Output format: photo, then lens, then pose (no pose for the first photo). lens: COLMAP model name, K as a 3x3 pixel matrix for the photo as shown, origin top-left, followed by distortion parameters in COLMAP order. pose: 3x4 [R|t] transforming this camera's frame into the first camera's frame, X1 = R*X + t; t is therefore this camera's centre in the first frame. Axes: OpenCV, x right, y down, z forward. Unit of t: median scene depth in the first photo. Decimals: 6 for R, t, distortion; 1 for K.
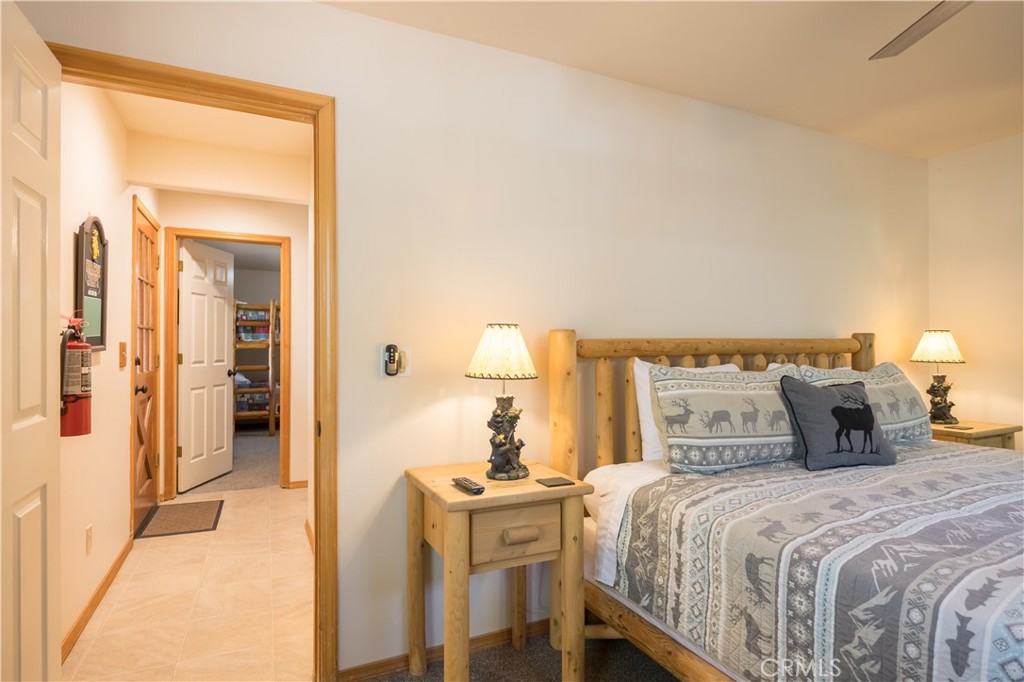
lens RADIAL K [[542.4, 0, 508.2], [0, 542.4, 344.5], [0, 0, 1]] dist [-0.004972, 0.000991]
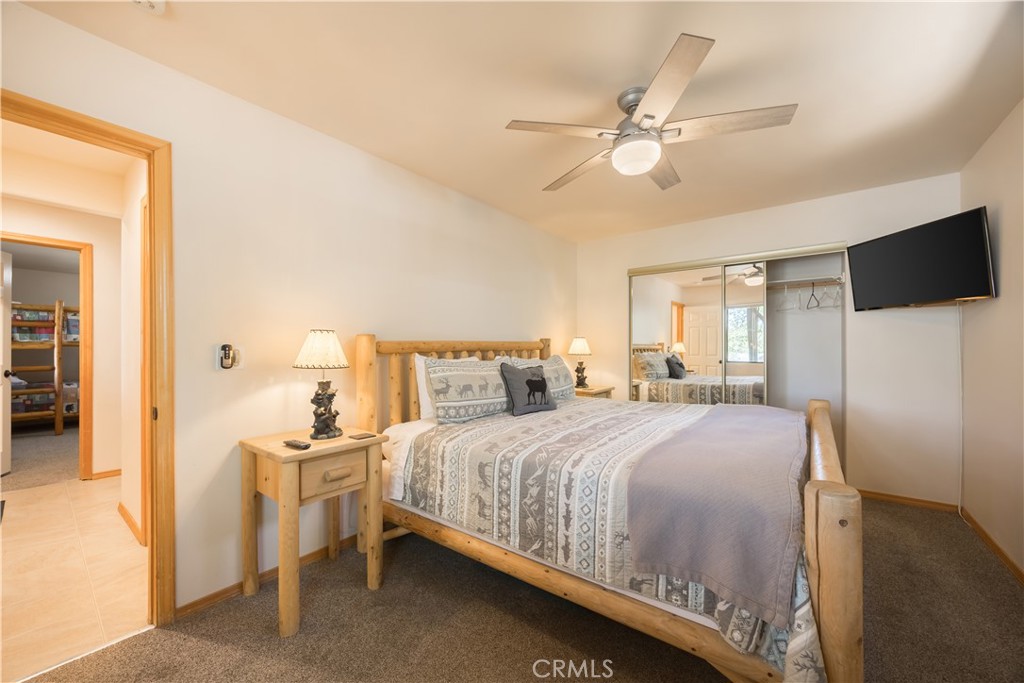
lens RADIAL K [[399.3, 0, 504.4], [0, 399.3, 347.2], [0, 0, 1]] dist [0.003347, 0.000780]
pose [[0.901076, -0.001036, 0.433659, -0.032517], [-0.000532, 0.999994, 0.003495, 0.003336], [-0.433660, -0.003380, 0.901070, -0.138324]]
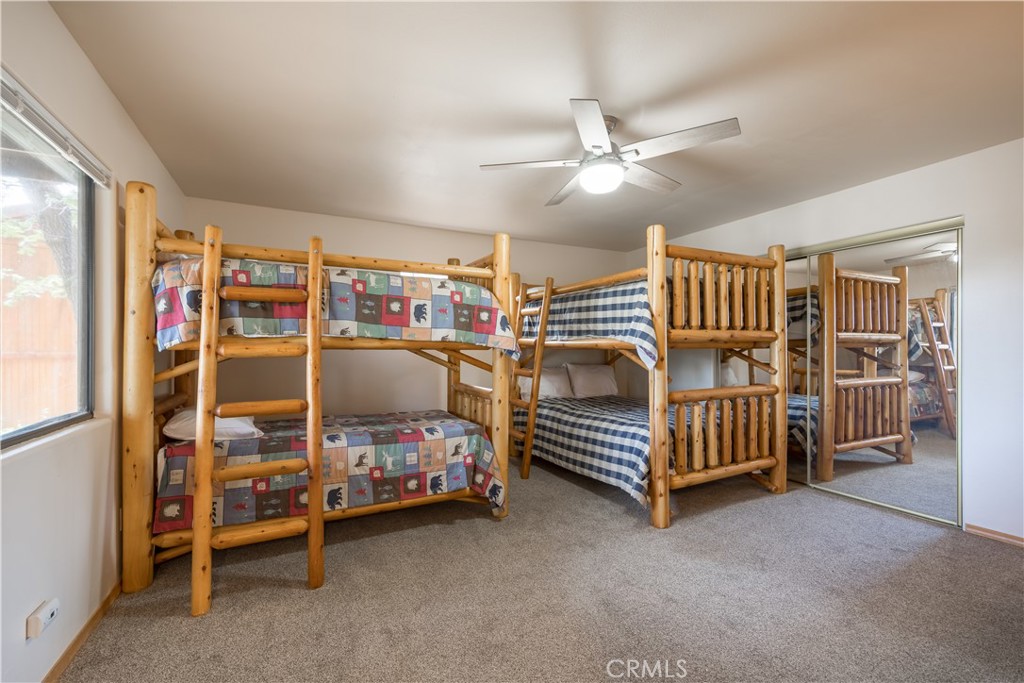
lens RADIAL K [[399.3, 0, 491.4], [0, 399.3, 345.2], [0, 0, 1]] dist [0.003347, 0.000780]
pose [[0.999780, 0.000411, 0.020975, -1.089870], [-0.000753, 0.999867, 0.016282, -0.020657], [-0.020966, -0.016294, 0.999647, 2.458061]]
